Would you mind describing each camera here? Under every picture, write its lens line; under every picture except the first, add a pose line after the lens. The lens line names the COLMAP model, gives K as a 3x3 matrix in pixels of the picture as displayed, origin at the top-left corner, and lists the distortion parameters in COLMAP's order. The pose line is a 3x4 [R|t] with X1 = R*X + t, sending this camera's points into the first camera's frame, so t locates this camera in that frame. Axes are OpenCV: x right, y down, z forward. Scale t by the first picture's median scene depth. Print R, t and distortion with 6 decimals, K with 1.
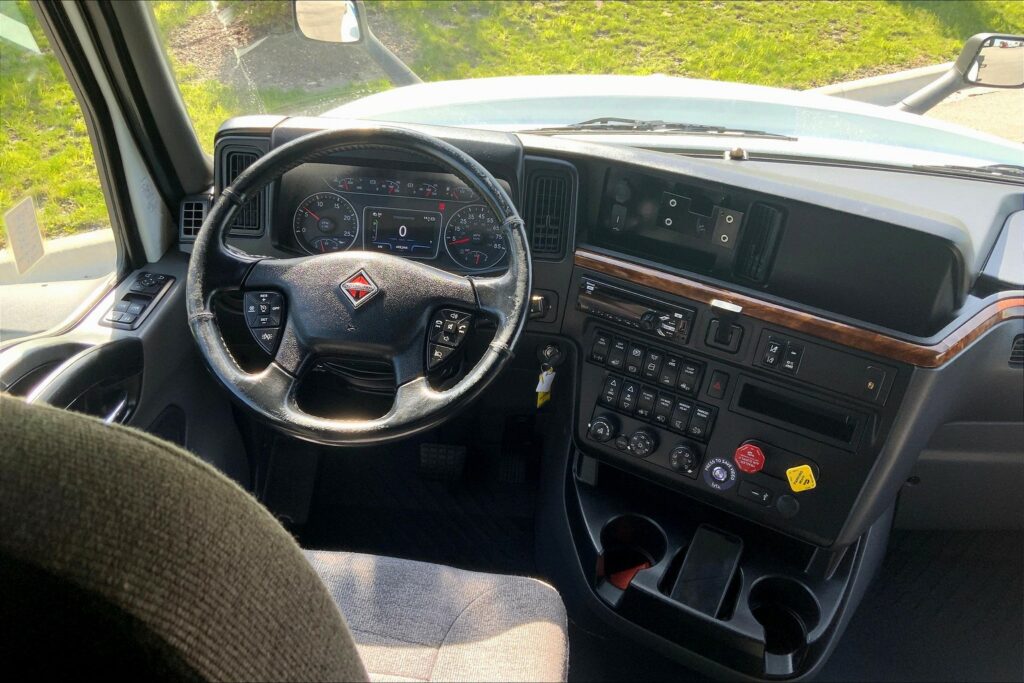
lens RADIAL K [[837.1, 0, 512.0], [0, 837.1, 341.5], [0, 0, 1]] dist [0.123530, -0.260495]
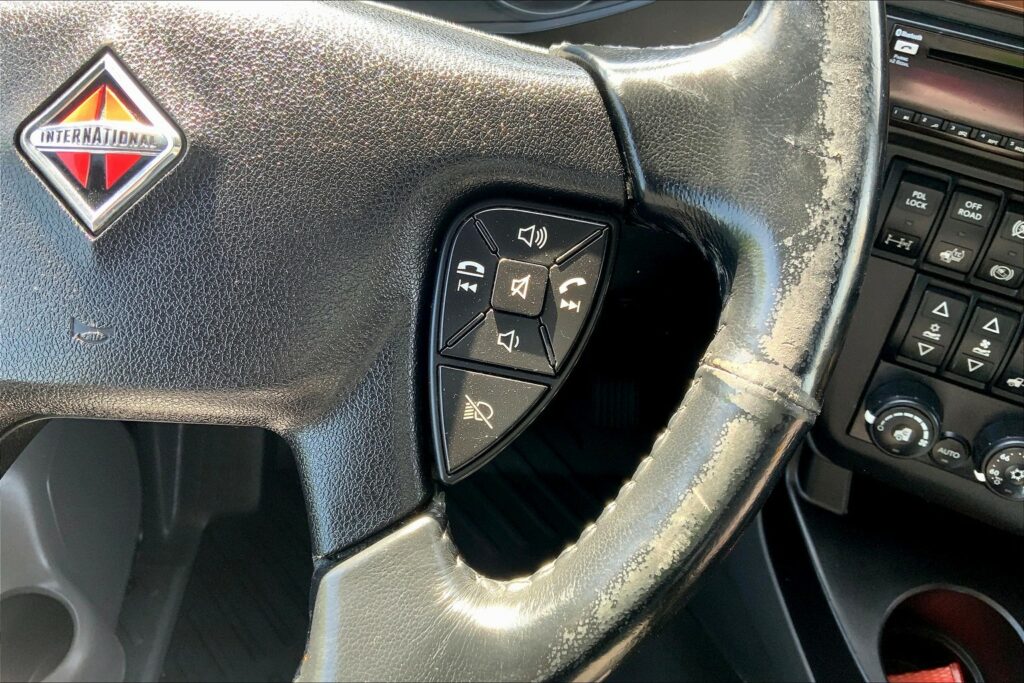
lens RADIAL K [[837.1, 0, 512.0], [0, 837.1, 341.5], [0, 0, 1]] dist [0.123530, -0.260495]
pose [[0.997265, -0.058160, -0.045610, -0.056682], [0.068580, 0.958256, 0.277566, -0.058182], [0.027563, -0.279935, 0.959623, 0.660882]]
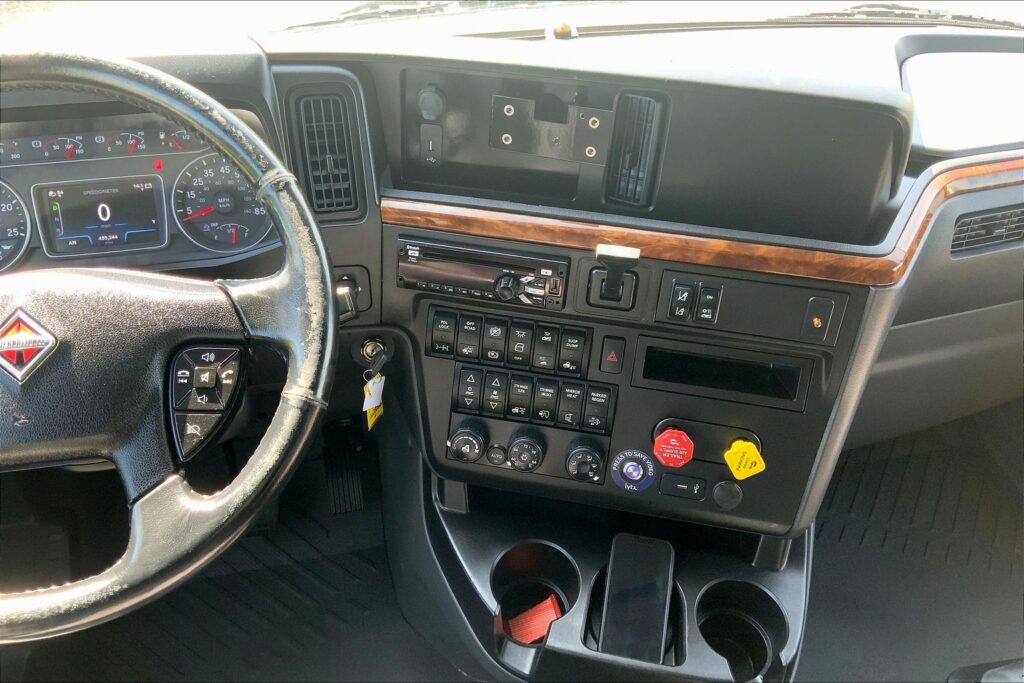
lens RADIAL K [[837.1, 0, 512.0], [0, 837.1, 341.5], [0, 0, 1]] dist [0.123530, -0.260495]
pose [[0.953374, -0.204193, 0.222223, 0.003430], [0.180838, 0.976038, 0.121023, -0.064045], [-0.241611, -0.075193, 0.967456, 0.325137]]
